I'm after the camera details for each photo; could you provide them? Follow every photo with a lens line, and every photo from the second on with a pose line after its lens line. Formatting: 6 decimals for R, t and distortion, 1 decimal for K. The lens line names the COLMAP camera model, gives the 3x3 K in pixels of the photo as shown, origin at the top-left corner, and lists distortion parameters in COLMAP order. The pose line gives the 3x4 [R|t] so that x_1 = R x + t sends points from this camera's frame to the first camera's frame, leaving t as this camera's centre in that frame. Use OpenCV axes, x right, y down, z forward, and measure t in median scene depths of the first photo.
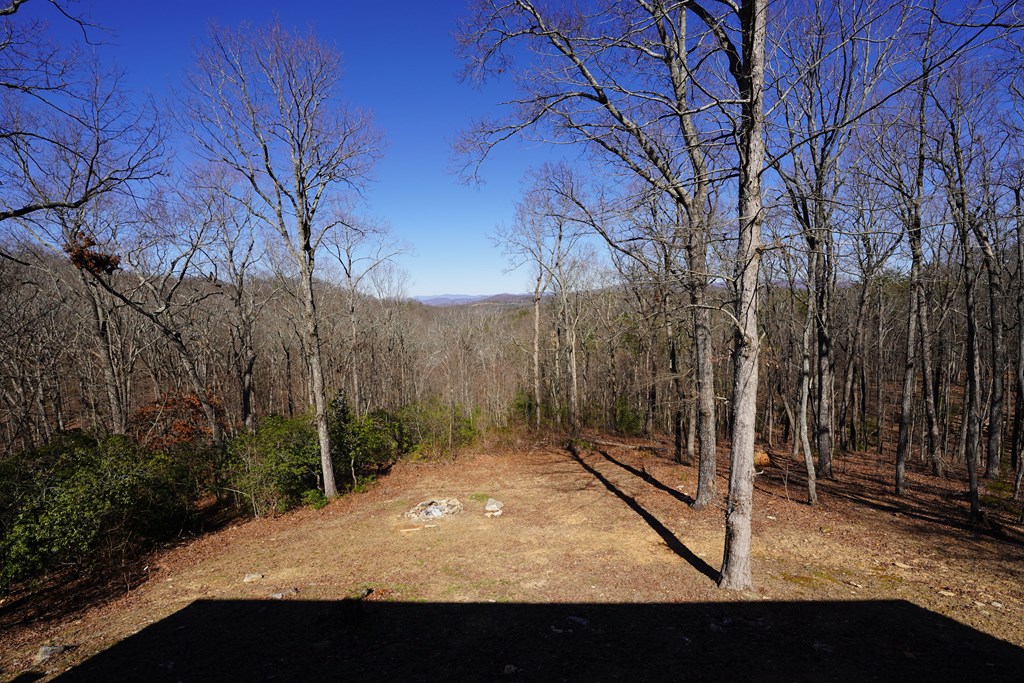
lens RADIAL K [[425.0, 0, 512.6], [0, 425.0, 347.4], [0, 0, 1]] dist [-0.024039, 0.001409]
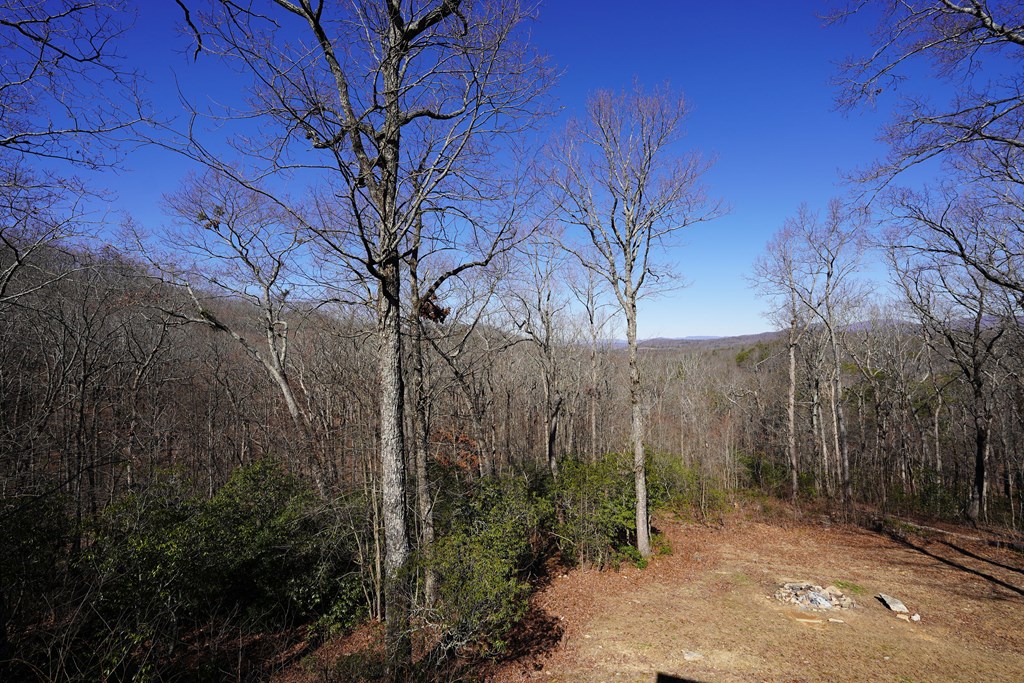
lens RADIAL K [[425.0, 0, 510.0], [0, 425.0, 341.0], [0, 0, 1]] dist [-0.024039, 0.001409]
pose [[0.938366, -0.003017, -0.345631, -0.346103], [-0.038451, 0.992844, -0.113059, -0.001036], [0.343499, 0.119380, 0.931535, -0.021226]]
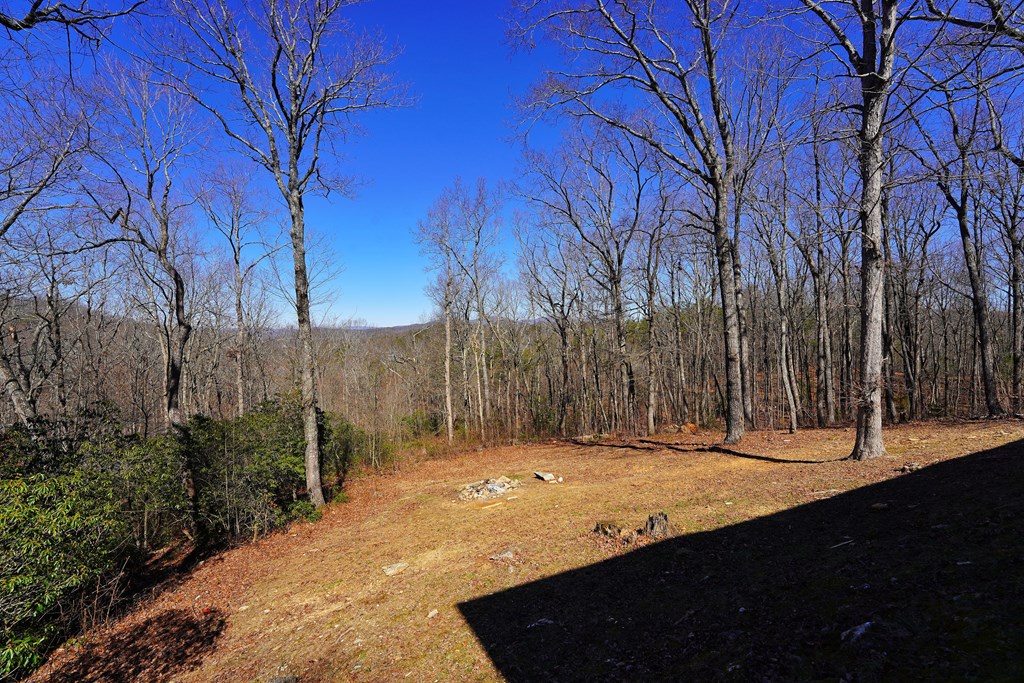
lens RADIAL K [[425.0, 0, 515.4], [0, 425.0, 344.8], [0, 0, 1]] dist [-0.024039, 0.001409]
pose [[0.910593, -0.005496, 0.413267, -0.374267], [0.043631, 0.995603, -0.082896, 0.121770], [-0.410994, 0.093515, 0.906829, 0.117335]]
